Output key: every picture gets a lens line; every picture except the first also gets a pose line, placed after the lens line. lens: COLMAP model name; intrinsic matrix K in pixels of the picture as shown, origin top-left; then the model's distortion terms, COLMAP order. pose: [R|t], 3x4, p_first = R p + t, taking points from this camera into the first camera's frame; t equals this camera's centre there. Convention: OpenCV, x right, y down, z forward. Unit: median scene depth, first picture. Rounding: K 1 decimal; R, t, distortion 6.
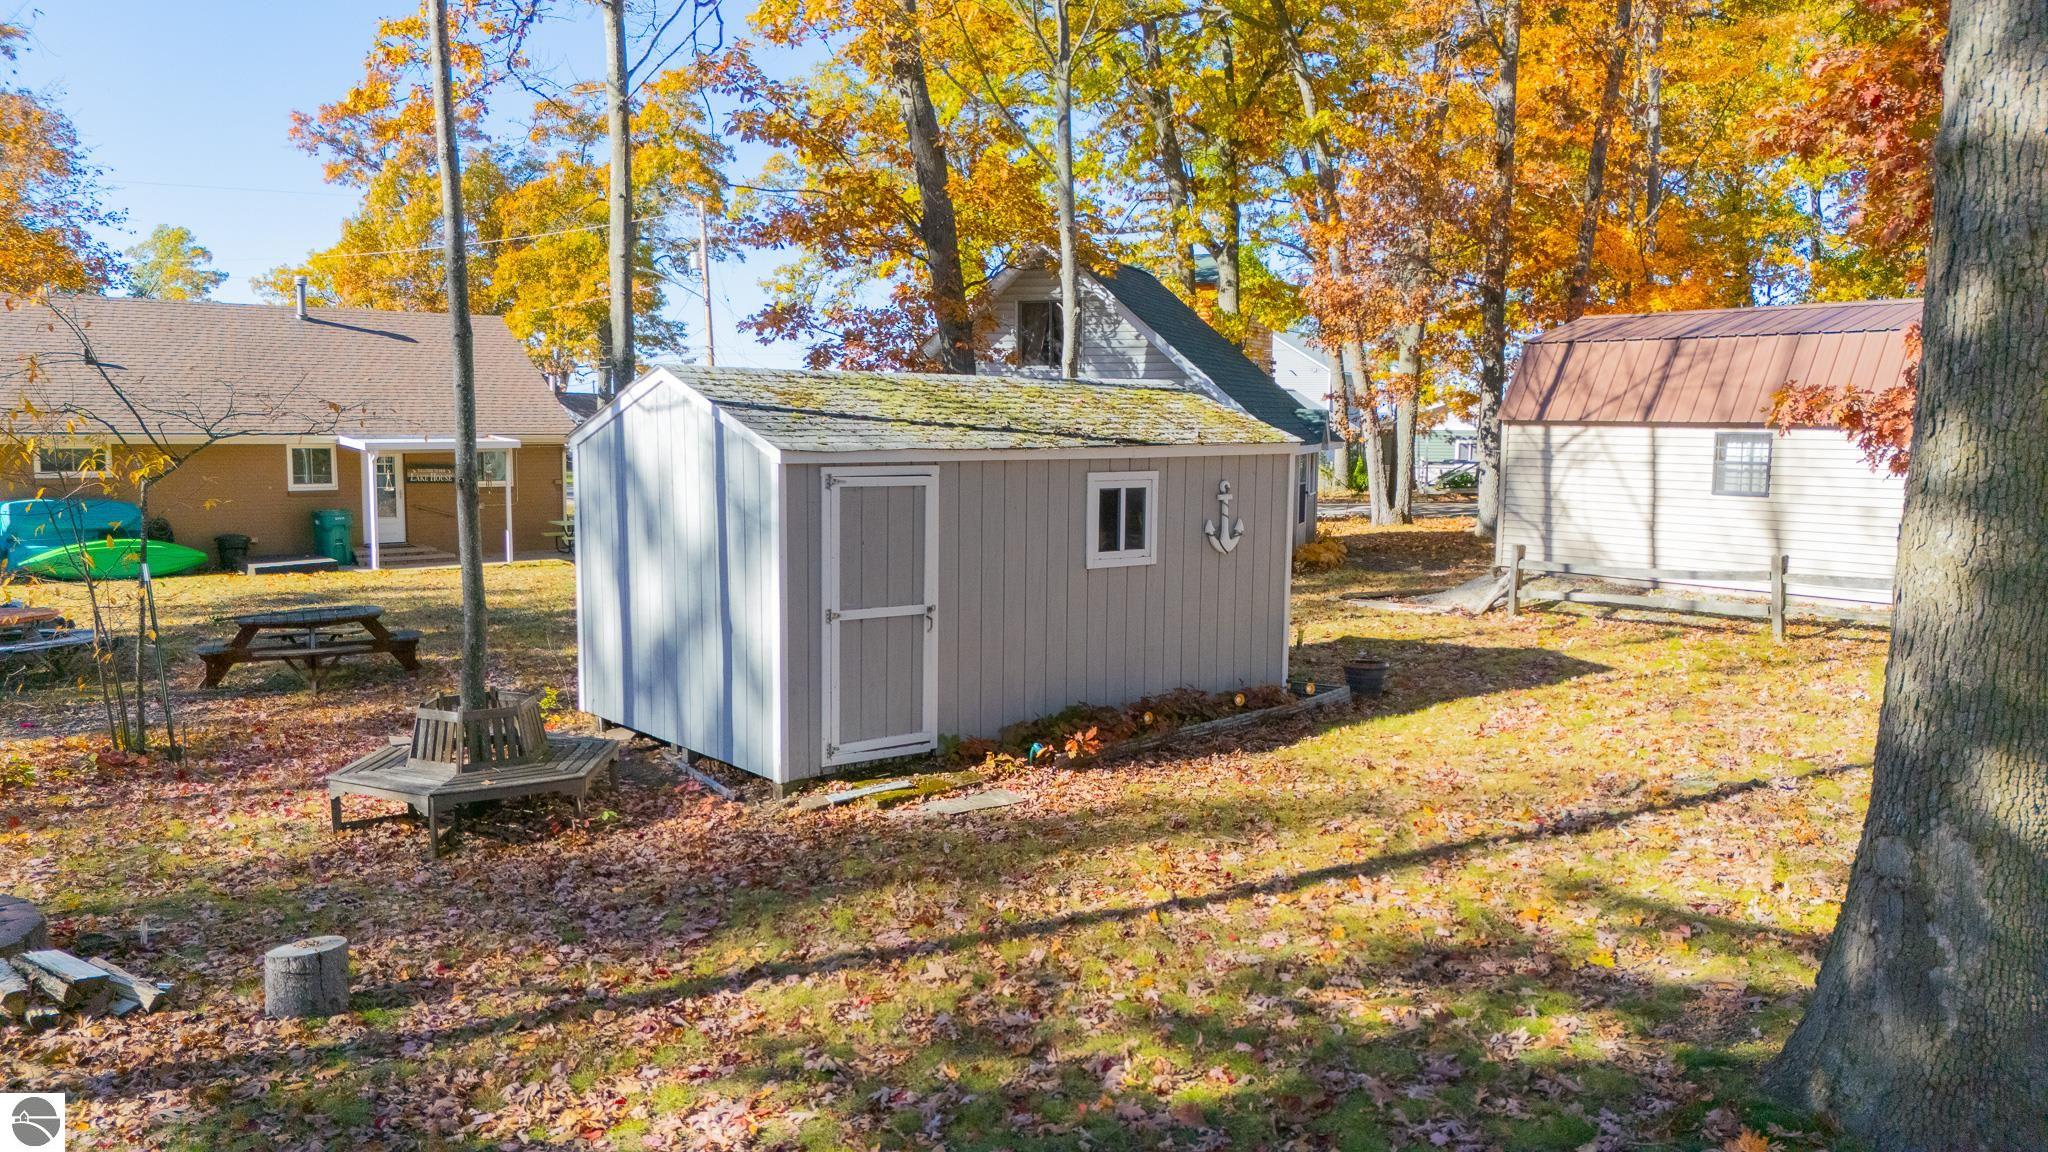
lens RADIAL K [[1463.8, 0, 1024.0], [0, 1463.8, 576.0], [0, 0, 1]] dist [0.109318, -0.099532]
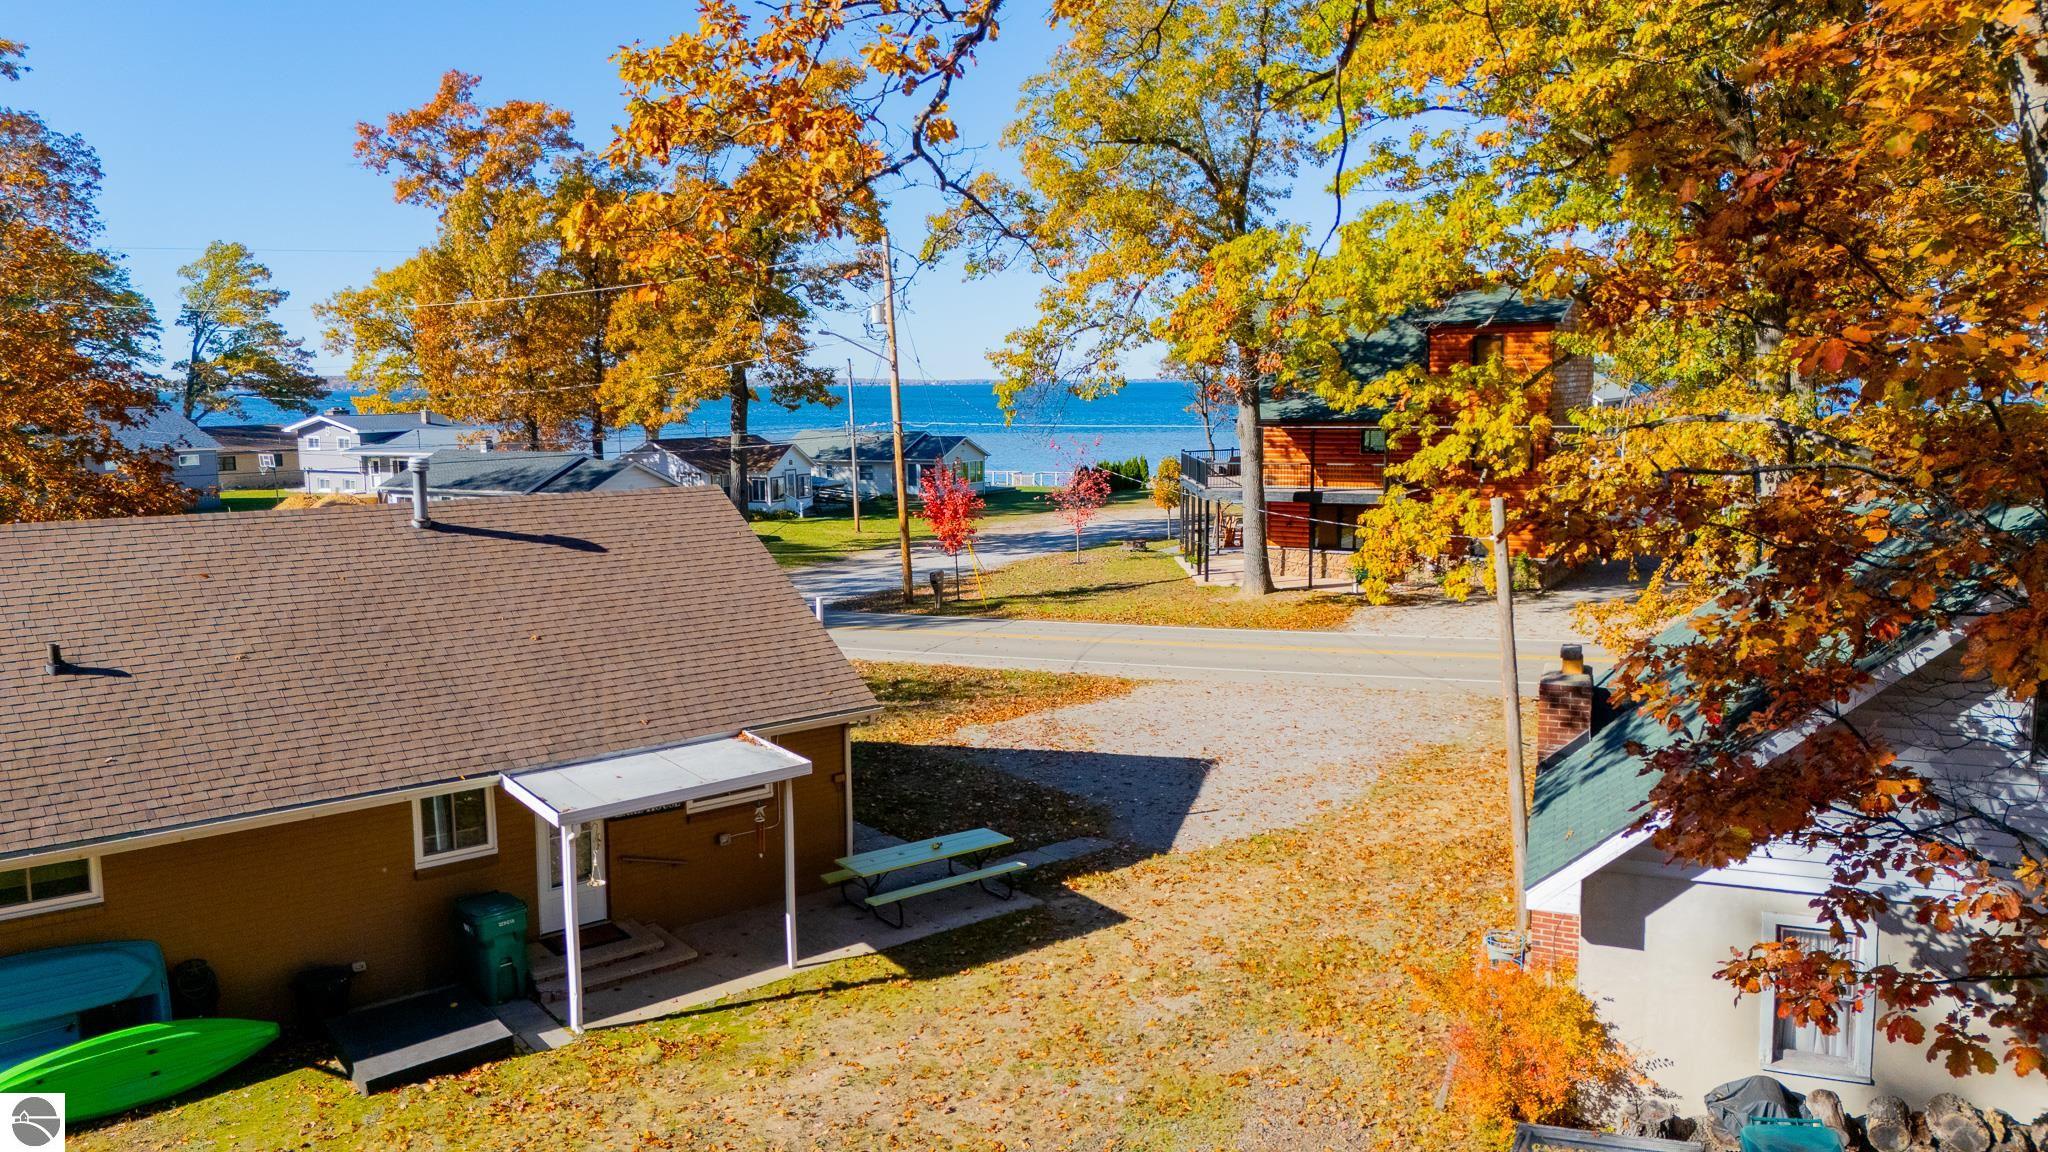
lens RADIAL K [[1463.8, 0, 1024.0], [0, 1463.8, 576.0], [0, 0, 1]] dist [0.109318, -0.099532]
pose [[0.999213, -0.019197, -0.034698, -0.084449], [0.019911, 0.999594, 0.020360, -0.061888], [0.034294, -0.021035, 0.999190, 0.156695]]
